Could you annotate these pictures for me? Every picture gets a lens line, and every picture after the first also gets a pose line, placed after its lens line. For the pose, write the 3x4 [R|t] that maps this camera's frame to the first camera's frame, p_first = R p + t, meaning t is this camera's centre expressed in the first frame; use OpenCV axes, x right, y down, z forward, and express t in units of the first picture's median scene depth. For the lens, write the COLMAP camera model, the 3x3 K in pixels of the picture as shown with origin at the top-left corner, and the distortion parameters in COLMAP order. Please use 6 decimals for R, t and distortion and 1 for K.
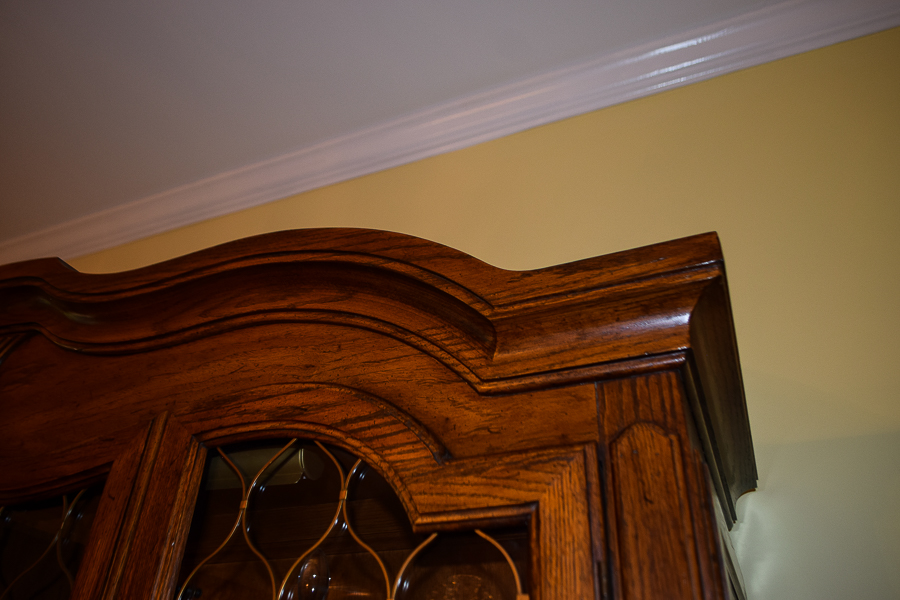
lens RADIAL K [[694.1, 0, 450.0], [0, 694.1, 300.0], [0, 0, 1]] dist [-0.014892, 0.006119]
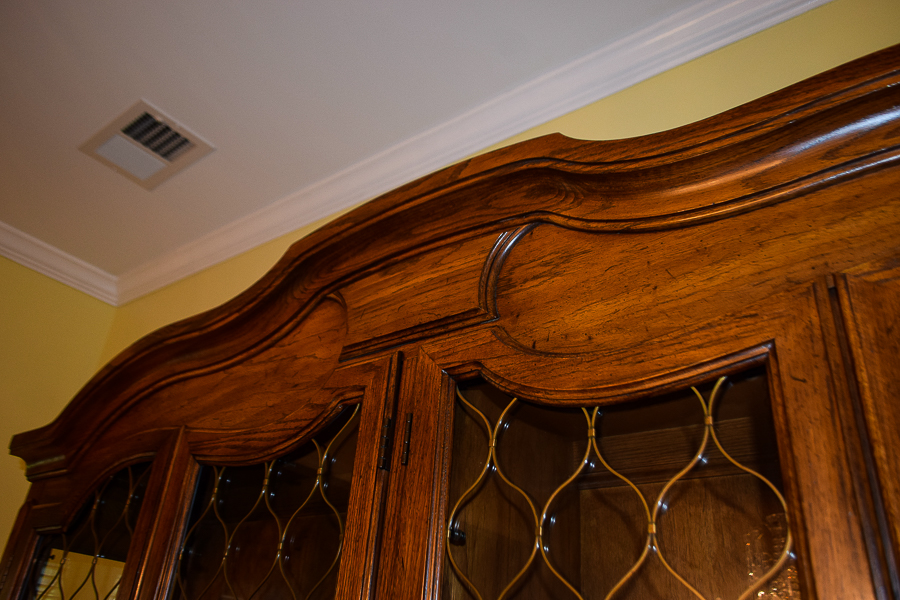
lens RADIAL K [[694.1, 0, 450.0], [0, 694.1, 300.0], [0, 0, 1]] dist [-0.014892, 0.006119]
pose [[0.970074, -0.081496, -0.228723, -0.590675], [0.099157, 0.992827, 0.066799, 0.085773], [0.221638, -0.087480, 0.971197, 0.120086]]
